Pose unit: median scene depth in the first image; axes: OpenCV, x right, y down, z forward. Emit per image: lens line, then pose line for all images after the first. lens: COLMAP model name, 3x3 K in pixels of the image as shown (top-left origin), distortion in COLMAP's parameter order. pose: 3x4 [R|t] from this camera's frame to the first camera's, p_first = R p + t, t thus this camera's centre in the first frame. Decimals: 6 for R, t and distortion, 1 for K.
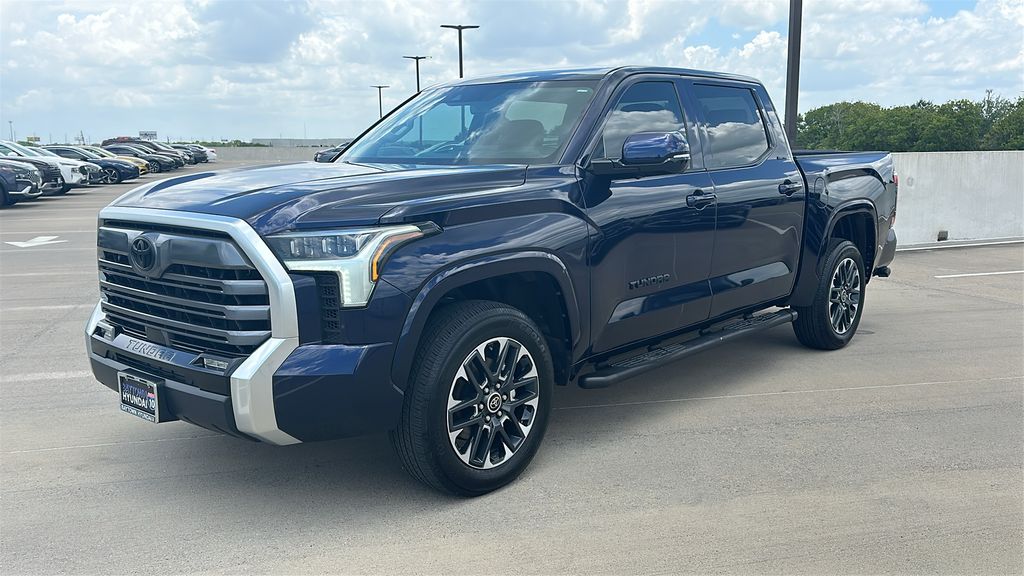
lens RADIAL K [[880.2, 0, 517.8], [0, 880.2, 289.2], [0, 0, 1]] dist [0.066258, -0.119032]
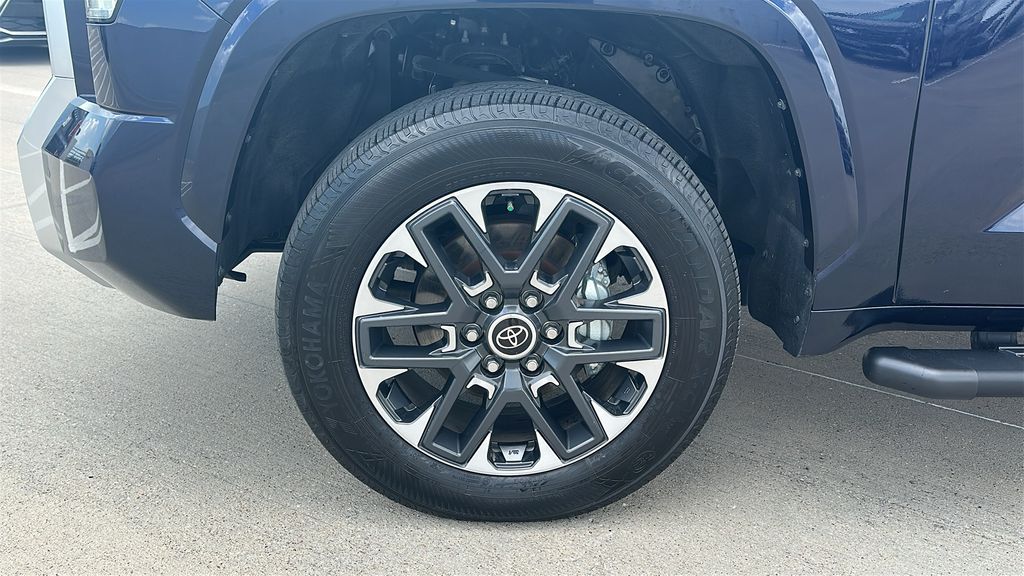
lens RADIAL K [[878.9, 0, 512.0], [0, 878.9, 288.0], [0, 0, 1]] dist [0.071406, -0.127254]
pose [[0.704905, 0.283283, -0.650277, 0.239124], [-0.162404, 0.956889, 0.240807, 0.005702], [0.690459, -0.064138, 0.720522, 0.699241]]
